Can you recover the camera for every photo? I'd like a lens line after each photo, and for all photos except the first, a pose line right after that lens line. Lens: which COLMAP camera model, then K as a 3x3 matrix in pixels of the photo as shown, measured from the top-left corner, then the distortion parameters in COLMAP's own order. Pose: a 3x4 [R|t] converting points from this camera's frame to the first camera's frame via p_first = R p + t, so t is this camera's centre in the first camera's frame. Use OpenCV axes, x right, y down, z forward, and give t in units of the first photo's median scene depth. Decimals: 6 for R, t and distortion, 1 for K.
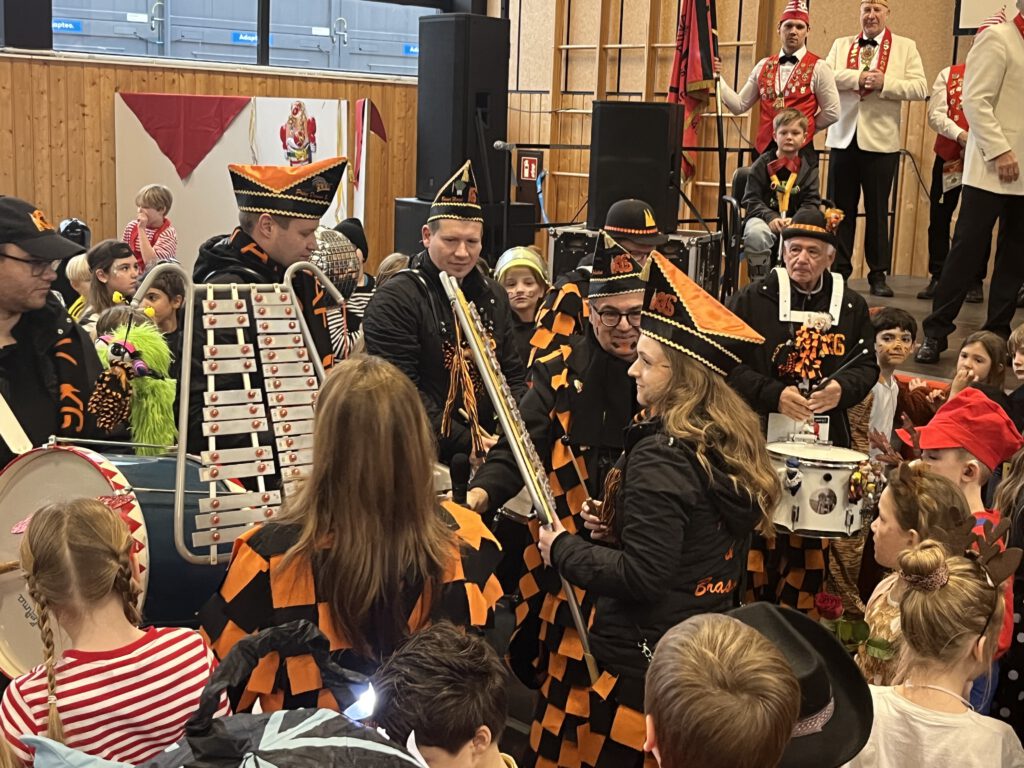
lens RADIAL K [[1384.8, 0, 509.8], [0, 1384.8, 384.2], [0, 0, 1]] dist [-0.013303, 0.000000]
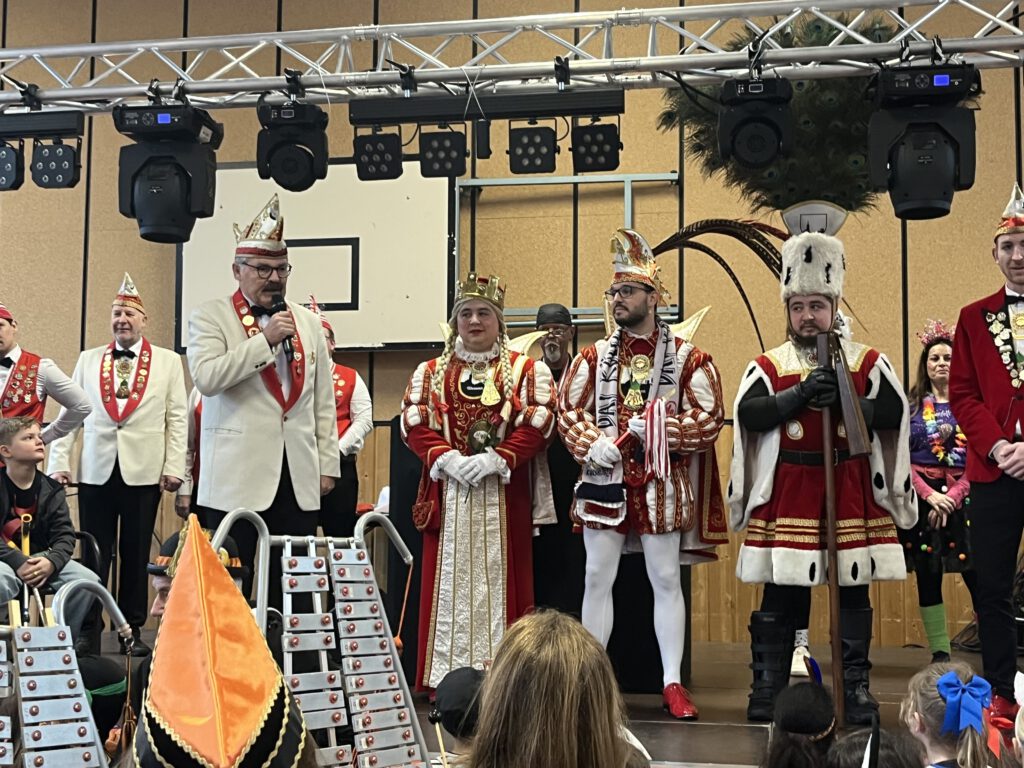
lens RADIAL K [[1315.1, 0, 532.4], [0, 1315.1, 386.4], [0, 0, 1]] dist [0.019292, 0.000000]
pose [[0.798197, 0.013497, 0.602245, -0.017737], [0.139004, 0.968642, -0.205940, -0.018377], [-0.586139, 0.248095, 0.771291, 0.227077]]
